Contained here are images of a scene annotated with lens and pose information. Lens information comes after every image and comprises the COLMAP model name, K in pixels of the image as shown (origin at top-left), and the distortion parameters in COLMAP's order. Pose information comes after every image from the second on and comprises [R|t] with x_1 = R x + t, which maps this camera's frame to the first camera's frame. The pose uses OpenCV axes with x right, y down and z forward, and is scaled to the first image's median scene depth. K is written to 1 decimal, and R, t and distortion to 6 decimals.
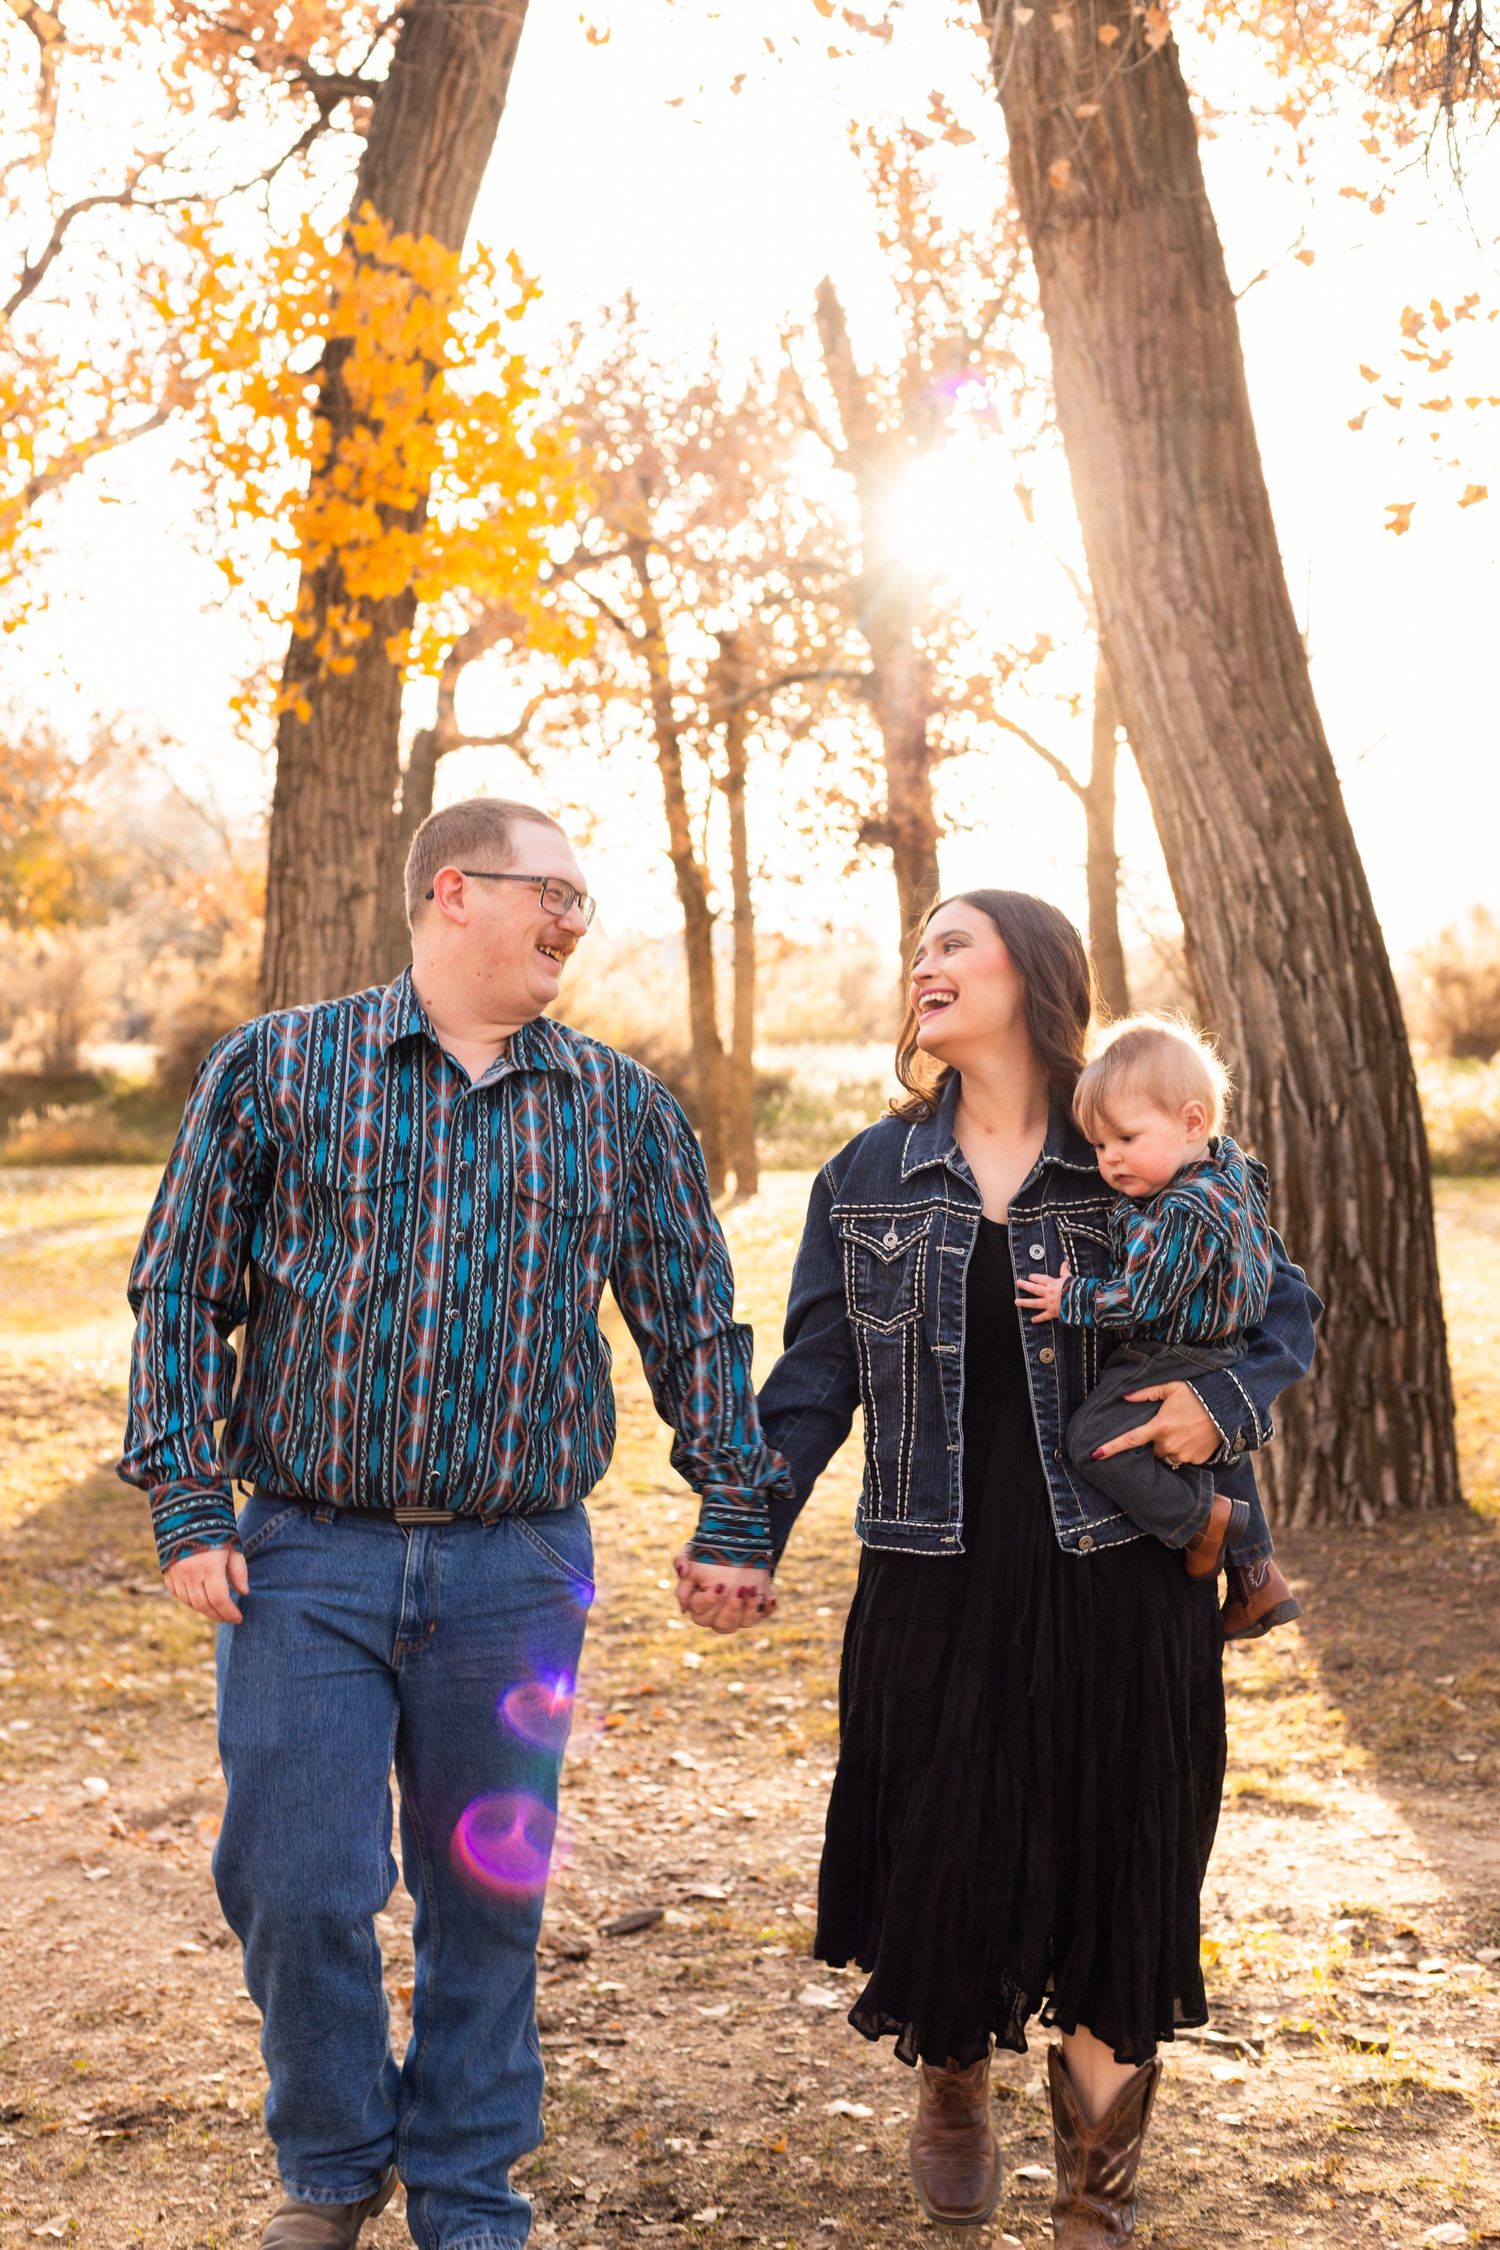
lens RADIAL K [[3041.6, 0, 750.0], [0, 3041.6, 1125.0], [0, 0, 1]] dist [0.009290, -0.014200]
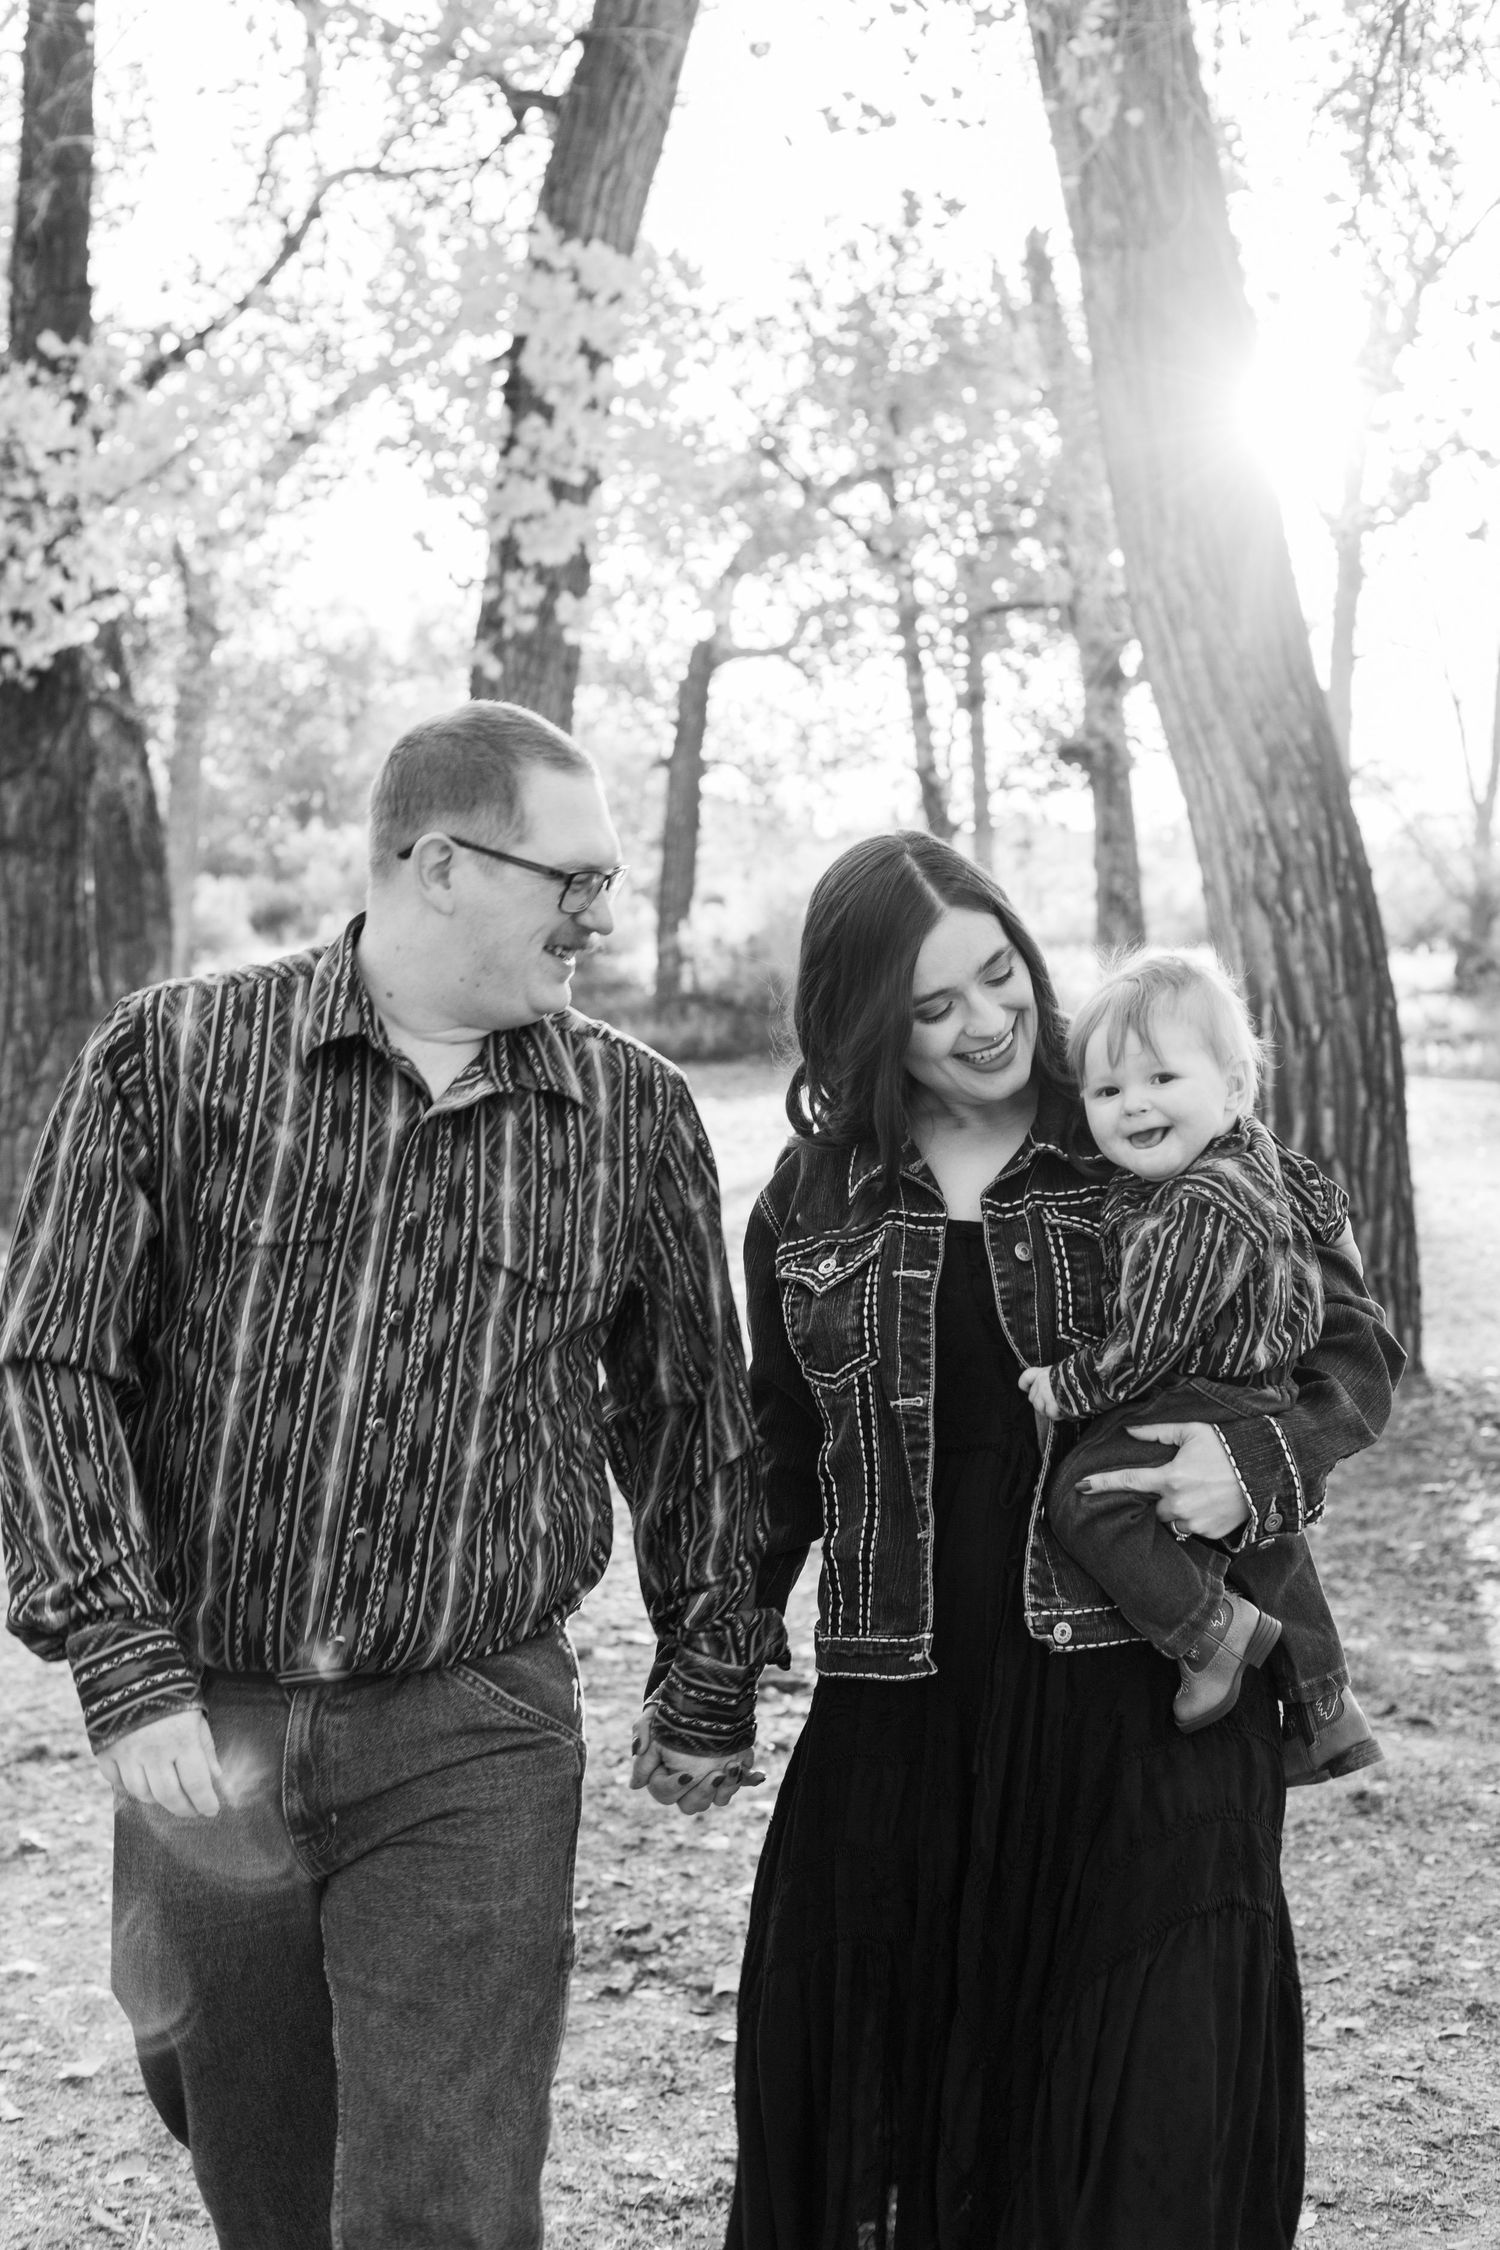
lens RADIAL K [[3041.6, 0, 750.0], [0, 3041.6, 1125.0], [0, 0, 1]] dist [0.009290, -0.014200]
pose [[0.994692, 0.012586, -0.102122, 0.068655], [-0.009157, 0.999381, 0.033975, -0.004529], [0.102487, -0.032860, 0.994191, -0.120218]]
